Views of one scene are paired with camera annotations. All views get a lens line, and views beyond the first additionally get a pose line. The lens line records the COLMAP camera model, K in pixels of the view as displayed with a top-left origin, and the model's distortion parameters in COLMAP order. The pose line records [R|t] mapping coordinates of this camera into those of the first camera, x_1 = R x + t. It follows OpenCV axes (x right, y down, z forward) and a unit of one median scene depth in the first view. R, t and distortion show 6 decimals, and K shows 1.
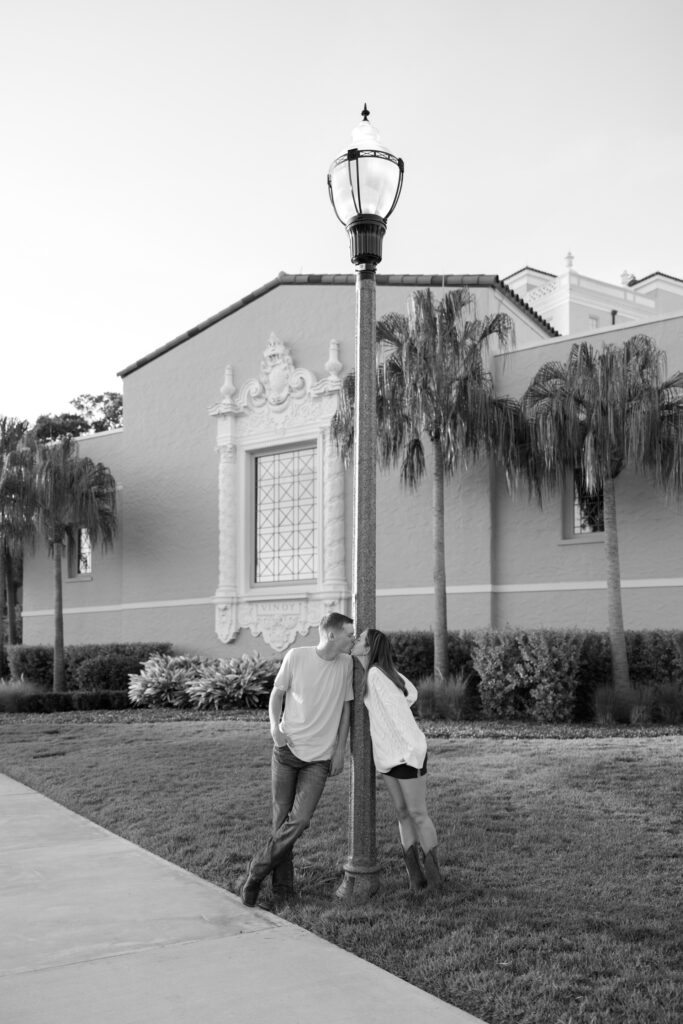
lens RADIAL K [[879.4, 0, 291.5], [0, 879.4, 630.6], [0, 0, 1]] dist [0.003460, 0.006127]
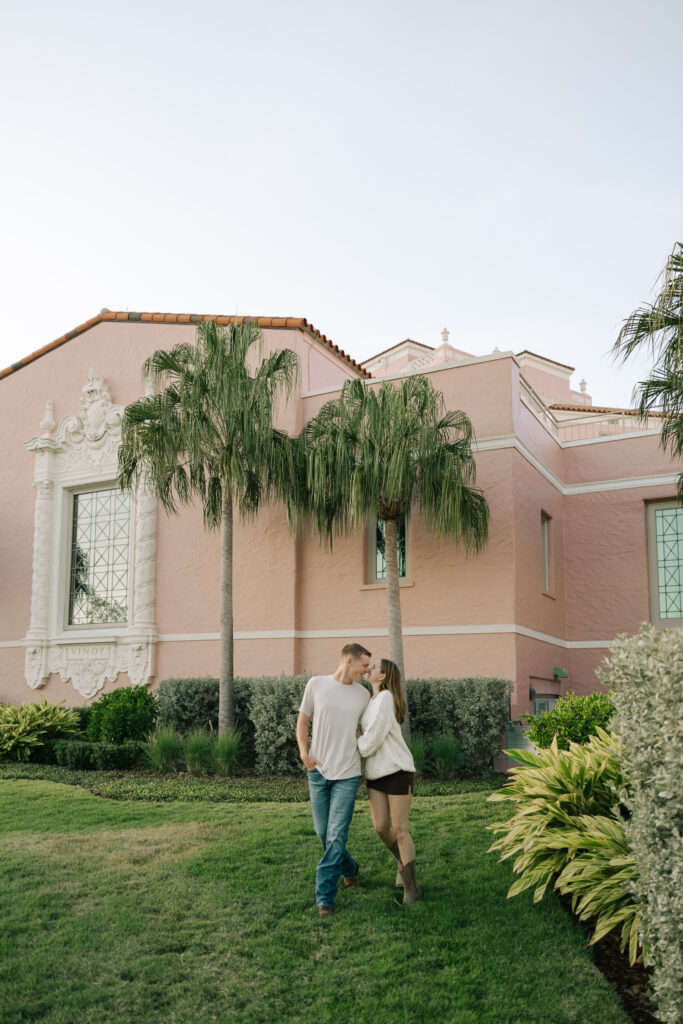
lens RADIAL K [[824.6, 0, 329.1], [0, 824.6, 601.5], [0, 0, 1]] dist [0.004507, 0.002926]
pose [[0.993664, 0.019684, 0.110651, 0.170773], [-0.009425, 0.995669, -0.092487, -0.000312], [-0.111992, 0.090858, 0.989547, 0.108902]]
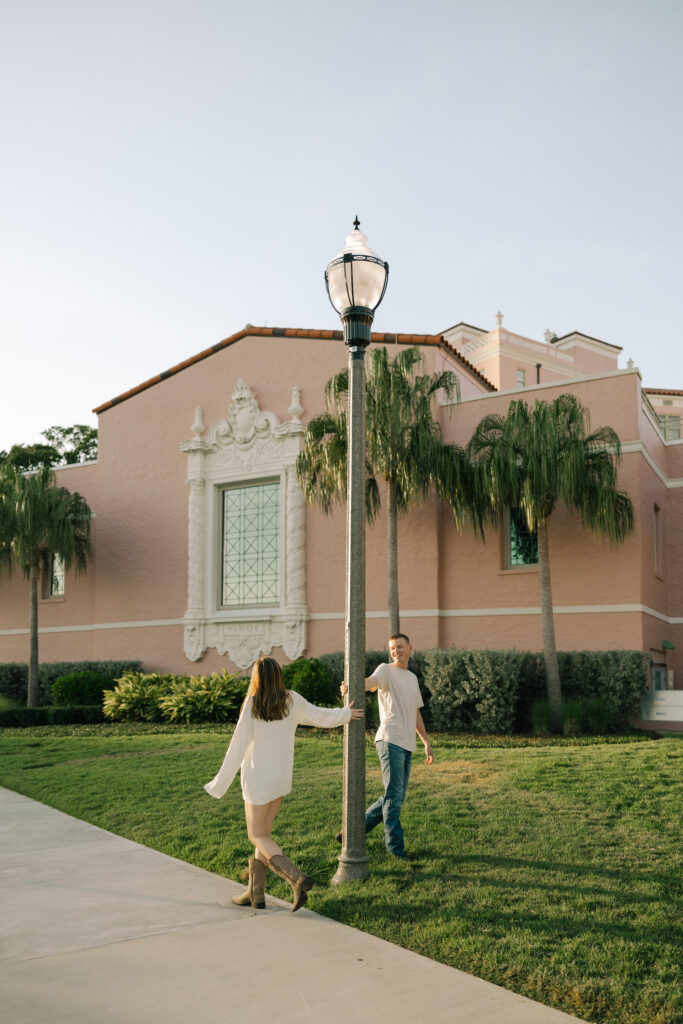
lens RADIAL K [[832.7, 0, 308.6], [0, 832.7, 607.0], [0, 0, 1]] dist [0.001076, -0.000844]
pose [[0.996576, 0.007908, 0.082305, -0.023360], [-0.003765, 0.998723, -0.050375, -0.001727], [-0.082598, 0.049892, 0.995333, -0.033553]]
